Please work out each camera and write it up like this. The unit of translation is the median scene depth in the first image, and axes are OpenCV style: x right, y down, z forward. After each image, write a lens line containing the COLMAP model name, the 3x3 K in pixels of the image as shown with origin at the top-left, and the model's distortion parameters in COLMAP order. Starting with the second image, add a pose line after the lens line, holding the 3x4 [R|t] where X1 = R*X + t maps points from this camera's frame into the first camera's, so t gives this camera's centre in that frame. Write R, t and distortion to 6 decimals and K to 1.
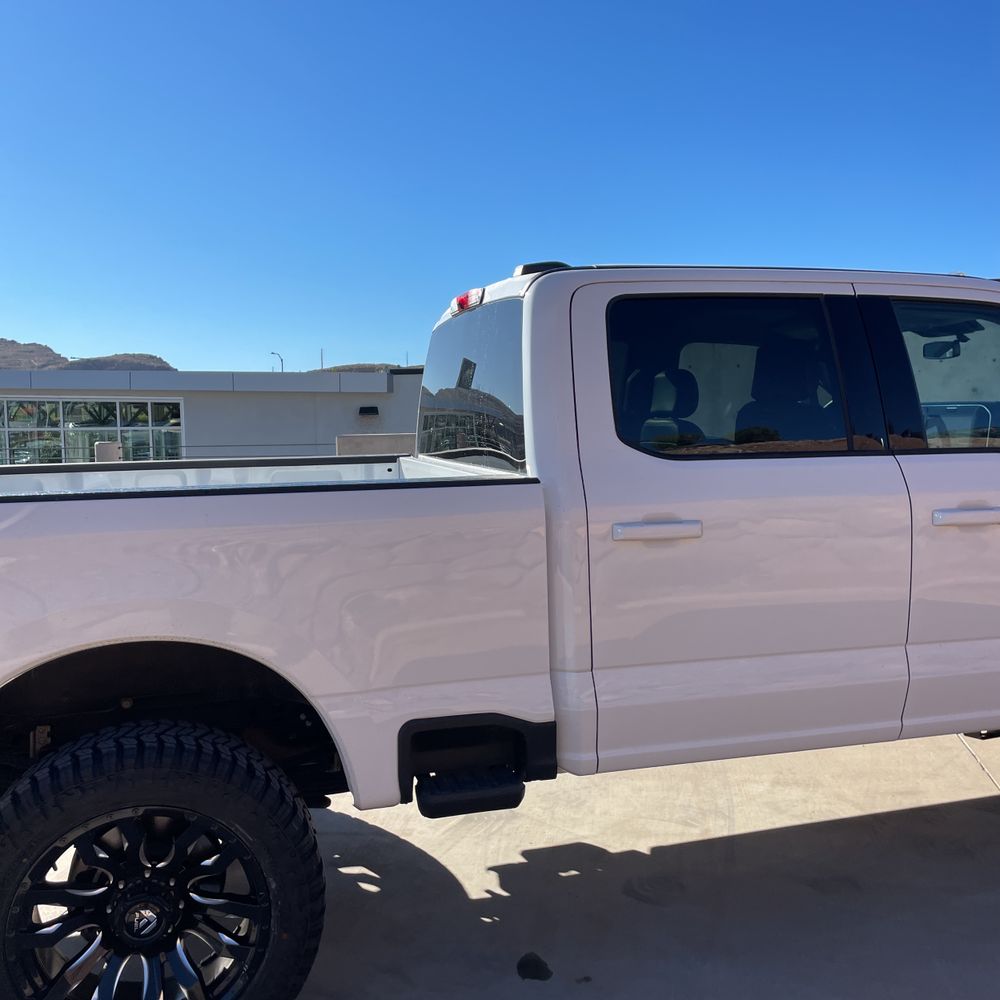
lens RADIAL K [[1009.9, 0, 495.8], [0, 1009.9, 500.5], [0, 0, 1]] dist [0.032663, 0.000000]
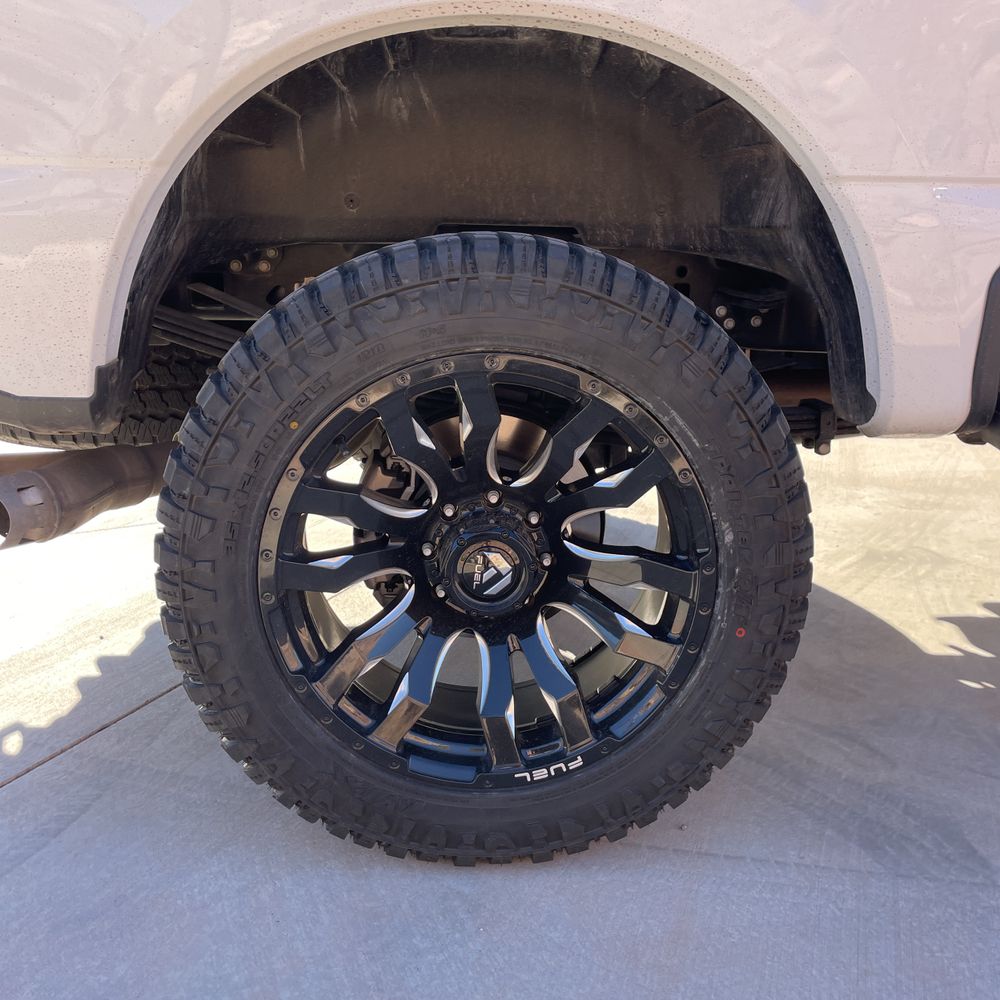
lens RADIAL K [[1009.9, 0, 503.9], [0, 1009.9, 502.4], [0, 0, 1]] dist [0.032663, 0.000000]
pose [[0.978765, 0.091194, -0.183581, -0.237903], [-0.058600, 0.982694, 0.175725, 0.275361], [0.196429, -0.161236, 0.967170, 0.473143]]
